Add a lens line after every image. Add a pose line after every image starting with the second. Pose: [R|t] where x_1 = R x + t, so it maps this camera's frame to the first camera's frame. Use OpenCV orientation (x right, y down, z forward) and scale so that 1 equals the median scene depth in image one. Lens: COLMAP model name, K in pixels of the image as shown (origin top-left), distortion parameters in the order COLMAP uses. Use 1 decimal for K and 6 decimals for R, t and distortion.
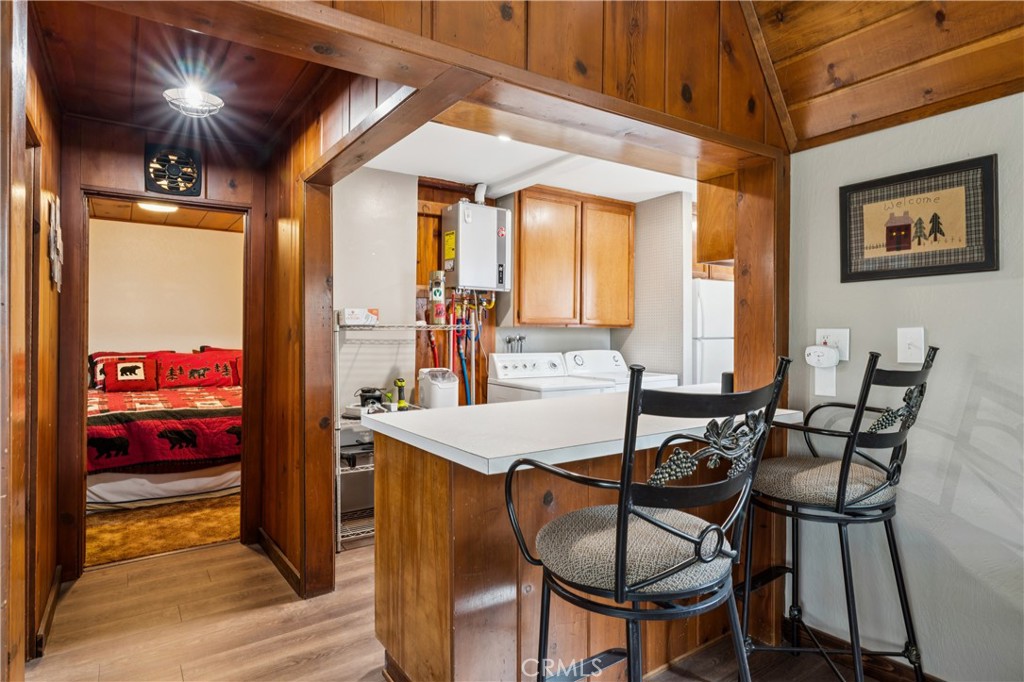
lens RADIAL K [[562.4, 0, 511.5], [0, 562.4, 331.1], [0, 0, 1]] dist [0.000185, -0.000831]
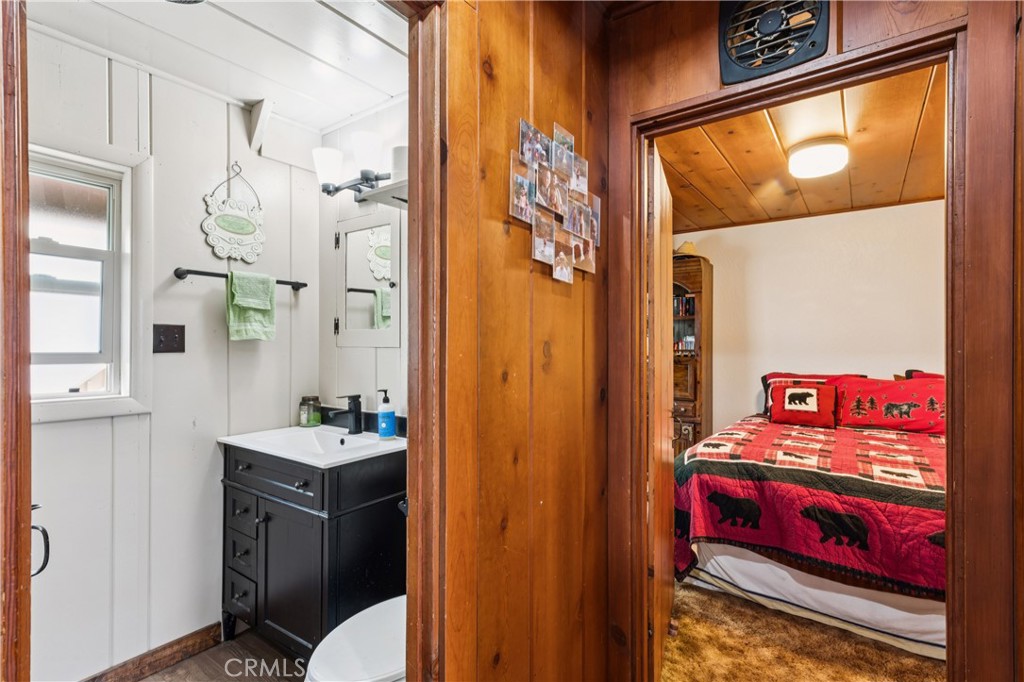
lens RADIAL K [[494.9, 0, 510.8], [0, 494.9, 341.9], [0, 0, 1]] dist [0.011523, 0.000347]
pose [[0.340235, -0.013103, -0.940249, -0.206309], [-0.000504, 0.999900, -0.014116, 0.001428], [0.940340, 0.005277, 0.340195, 0.490713]]
